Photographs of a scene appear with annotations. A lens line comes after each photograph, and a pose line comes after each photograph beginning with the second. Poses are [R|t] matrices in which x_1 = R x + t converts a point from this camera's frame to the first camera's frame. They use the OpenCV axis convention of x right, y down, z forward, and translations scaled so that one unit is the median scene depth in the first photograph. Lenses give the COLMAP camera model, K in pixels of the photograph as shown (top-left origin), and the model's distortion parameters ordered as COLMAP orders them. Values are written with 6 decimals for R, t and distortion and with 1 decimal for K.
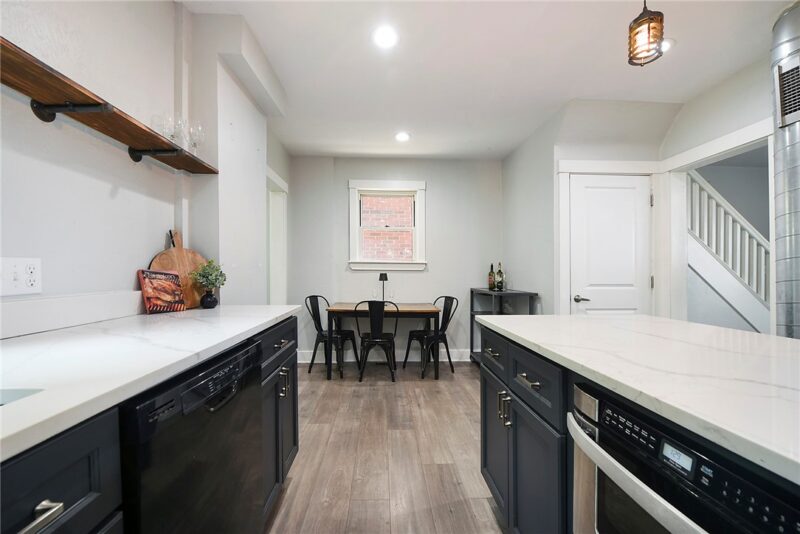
lens RADIAL K [[334.1, 0, 398.3], [0, 334.1, 264.9], [0, 0, 1]] dist [-0.000612, -0.000426]
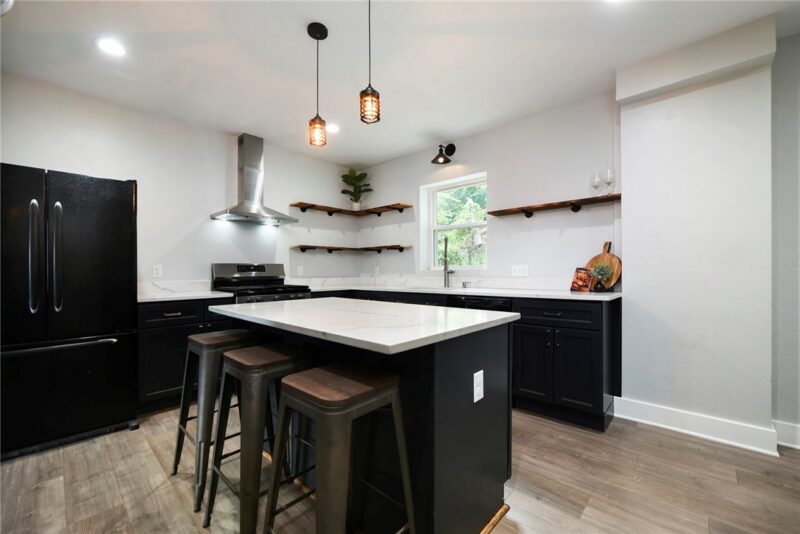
lens RADIAL K [[324.0, 0, 400.3], [0, 324.0, 270.7], [0, 0, 1]] dist [-0.001547, -0.000169]
pose [[-0.716865, 0.003024, -0.697205, 0.629987], [0.021986, 0.999591, -0.018270, 0.021849], [0.696865, -0.028426, -0.716639, 0.818181]]
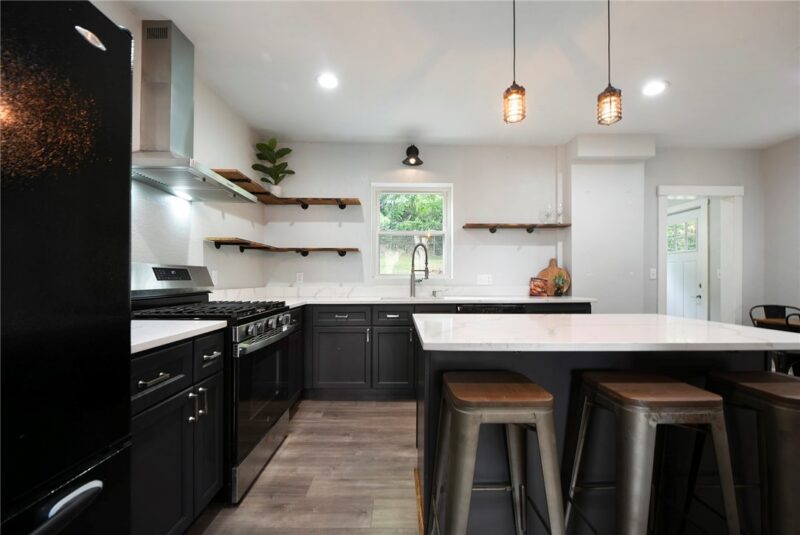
lens RADIAL K [[327.4, 0, 410.8], [0, 327.4, 278.9], [0, 0, 1]] dist [0.000025, -0.000142]
pose [[-0.039038, -0.000439, -0.999238, 0.819188], [0.022449, 0.999747, -0.001316, 0.003611], [0.998986, -0.022483, -0.039018, 0.111400]]
